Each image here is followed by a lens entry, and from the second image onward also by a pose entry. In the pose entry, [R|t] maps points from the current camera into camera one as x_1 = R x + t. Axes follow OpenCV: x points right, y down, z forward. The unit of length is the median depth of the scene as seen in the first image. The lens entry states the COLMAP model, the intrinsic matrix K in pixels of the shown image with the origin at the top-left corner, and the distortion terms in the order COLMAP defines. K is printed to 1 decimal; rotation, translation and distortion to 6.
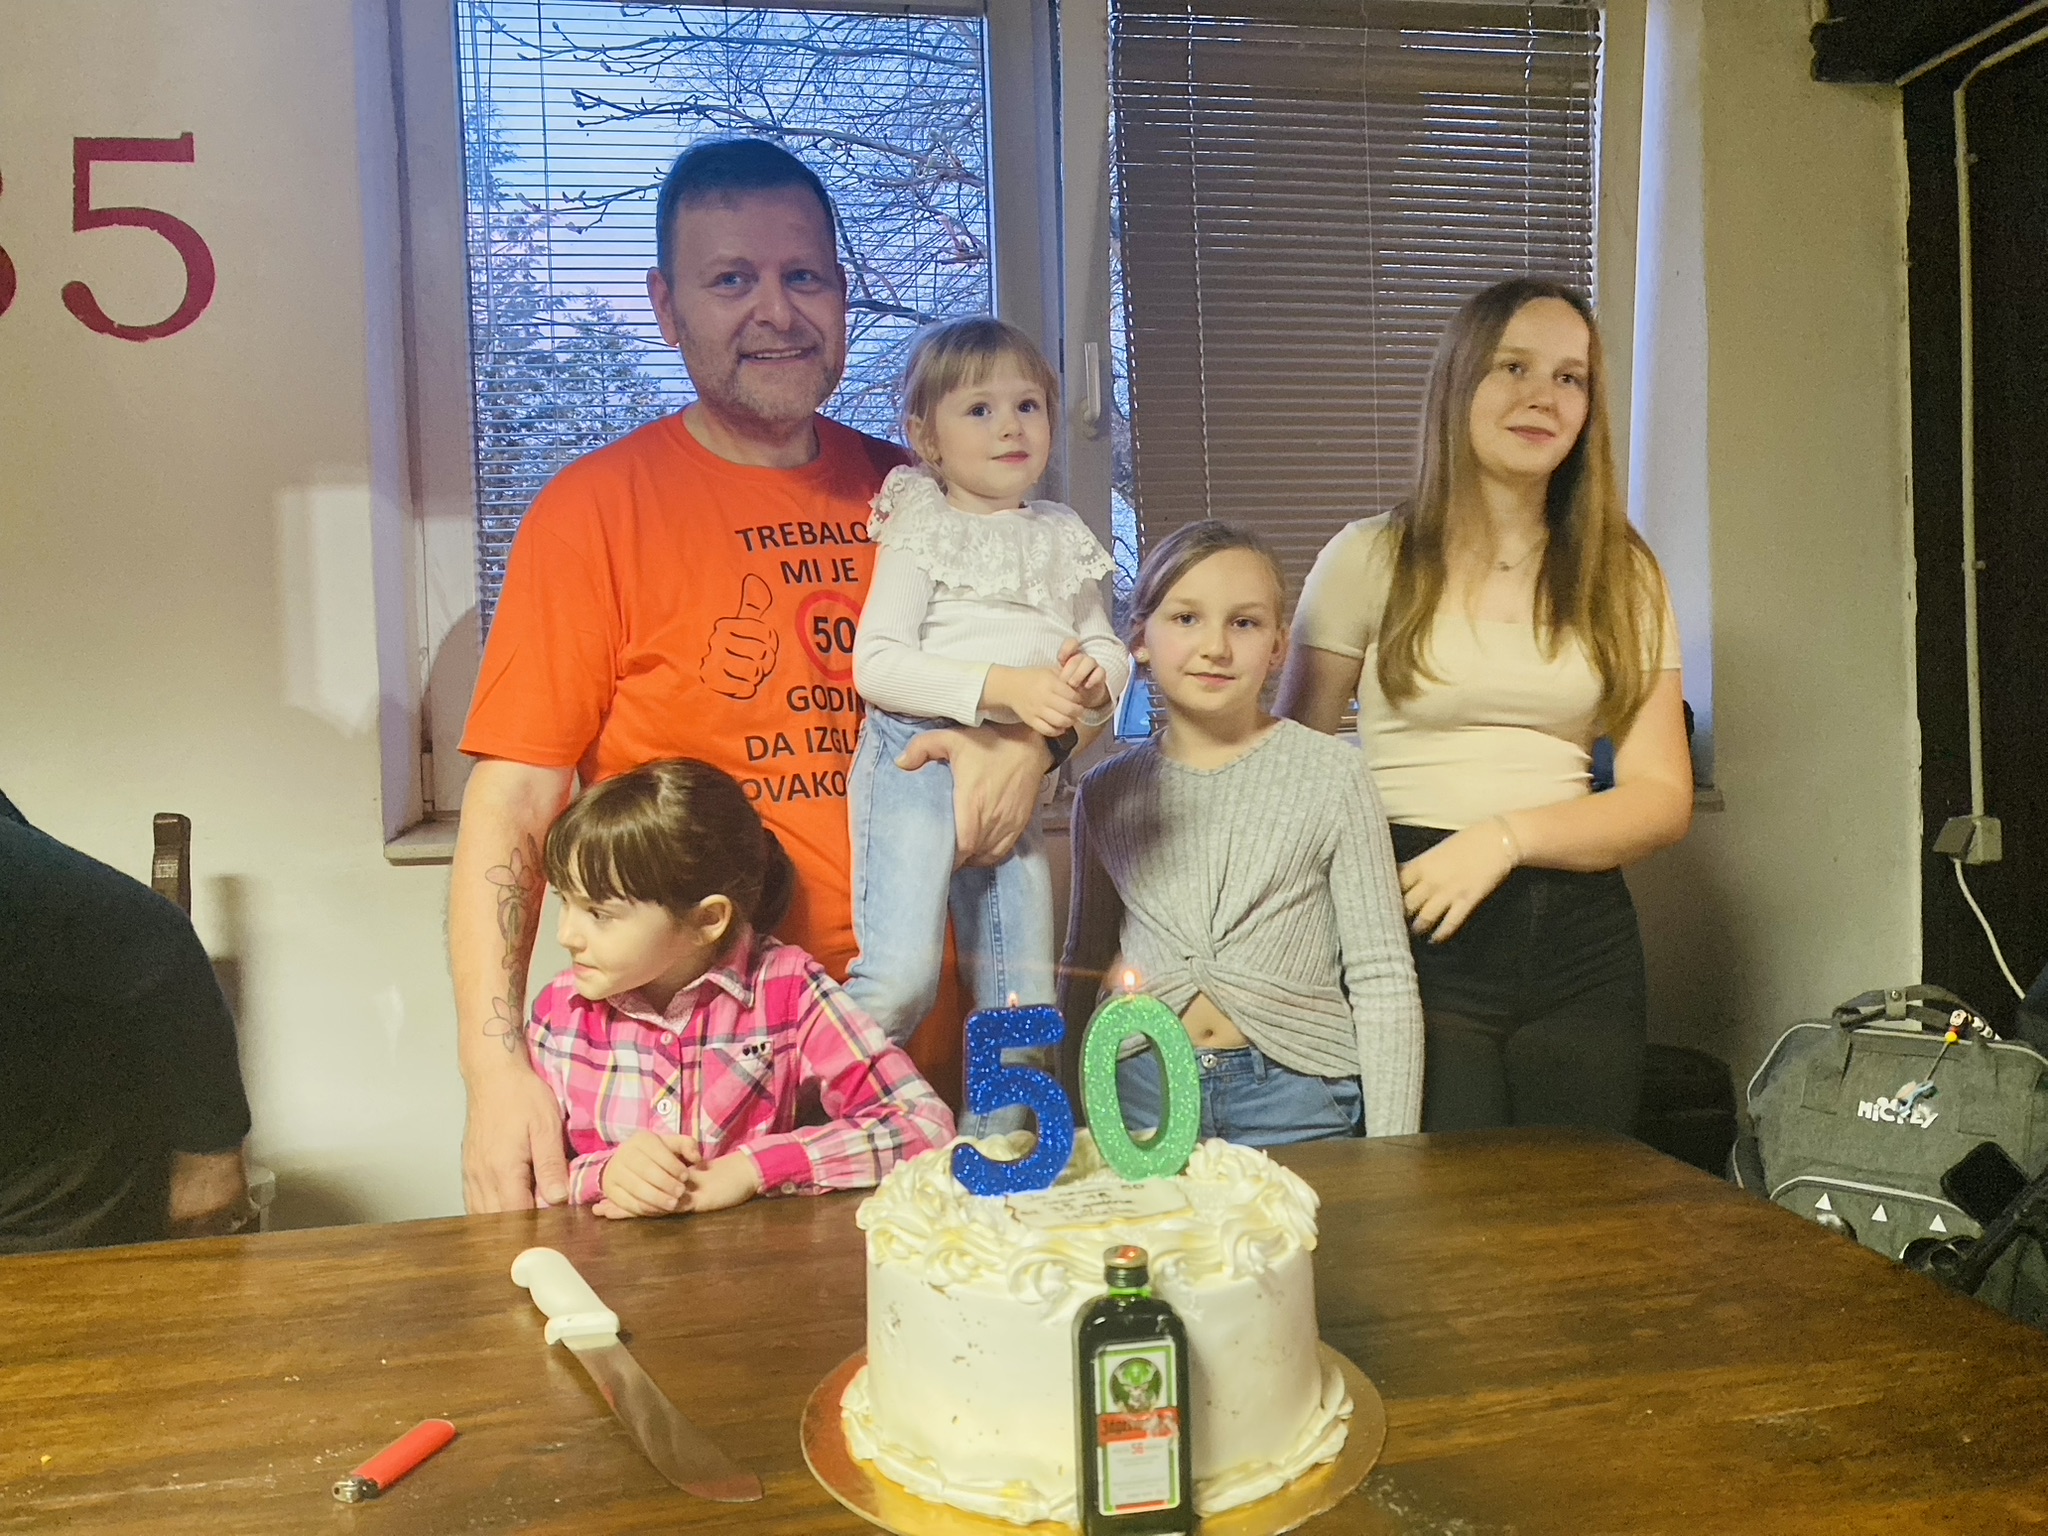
lens RADIAL K [[1564.7, 0, 1020.3], [0, 1564.7, 755.4], [0, 0, 1]] dist [0.015824, -0.010310]
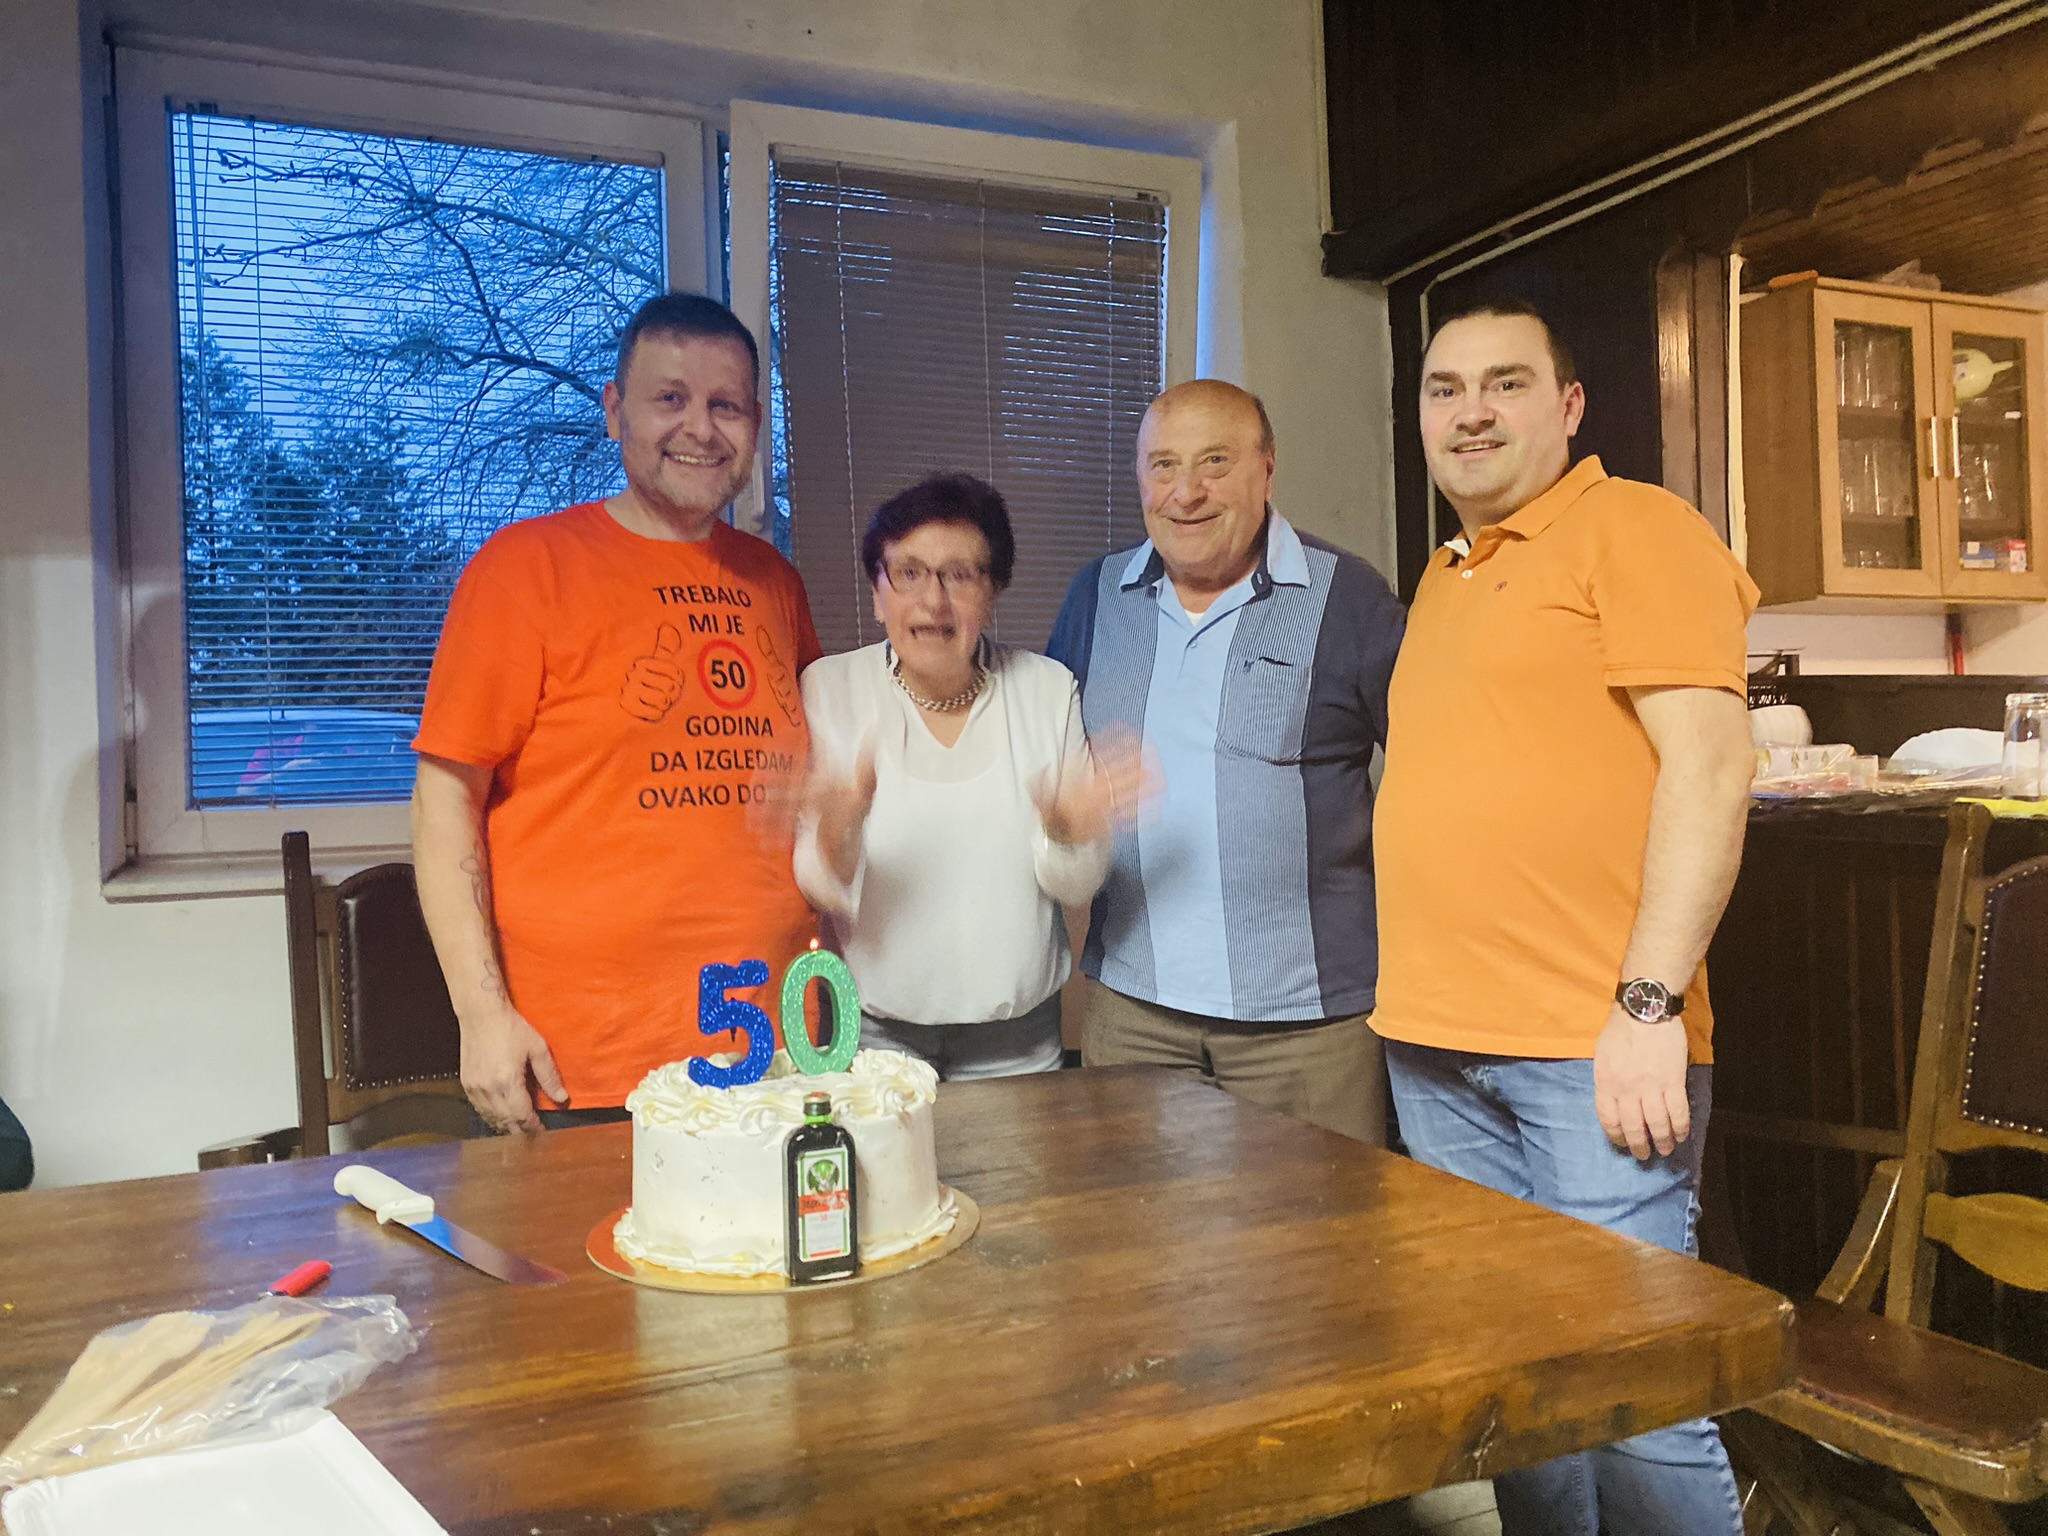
lens RADIAL K [[1564.7, 0, 1007.0], [0, 1564.7, 753.7], [0, 0, 1]] dist [0.015824, -0.010310]
pose [[0.975434, 0.005046, 0.220233, -0.084605], [0.003462, 0.999263, -0.038227, 0.026983], [-0.220264, 0.038050, 0.974698, -0.533349]]
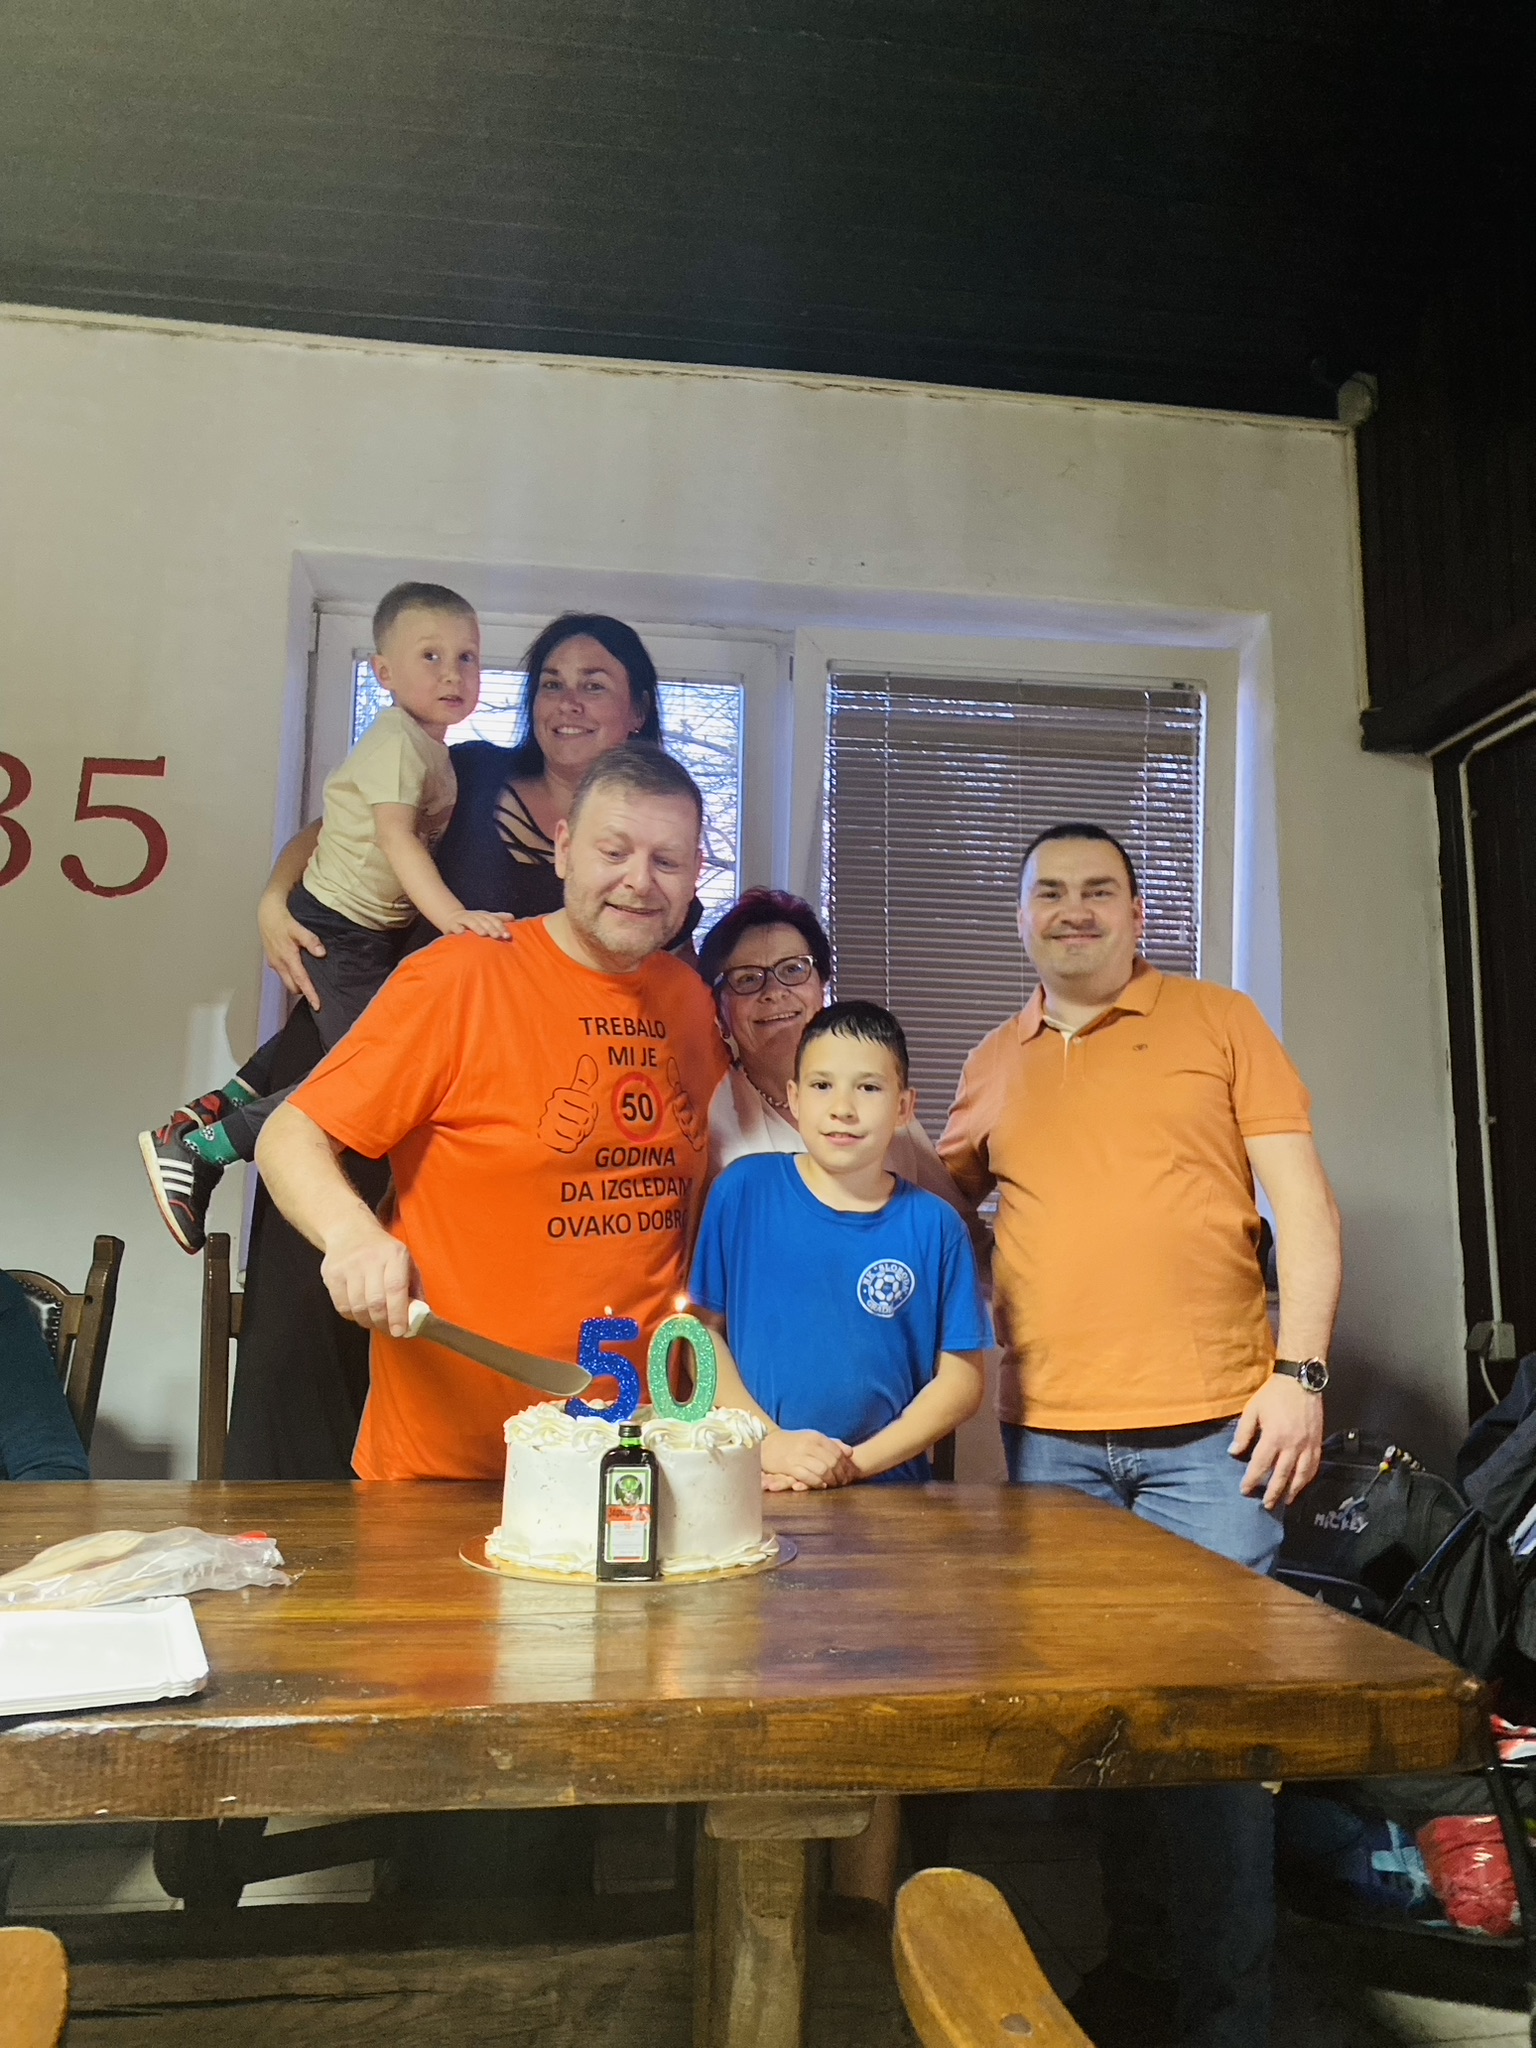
lens RADIAL K [[1564.7, 0, 781.0], [0, 1564.7, 1003.9], [0, 0, 1]] dist [0.015824, -0.010310]
pose [[0.997703, 0.042607, -0.052668, 0.286530], [-0.051658, 0.981455, -0.184600, 0.143272], [0.043826, 0.186896, 0.981402, -0.824028]]
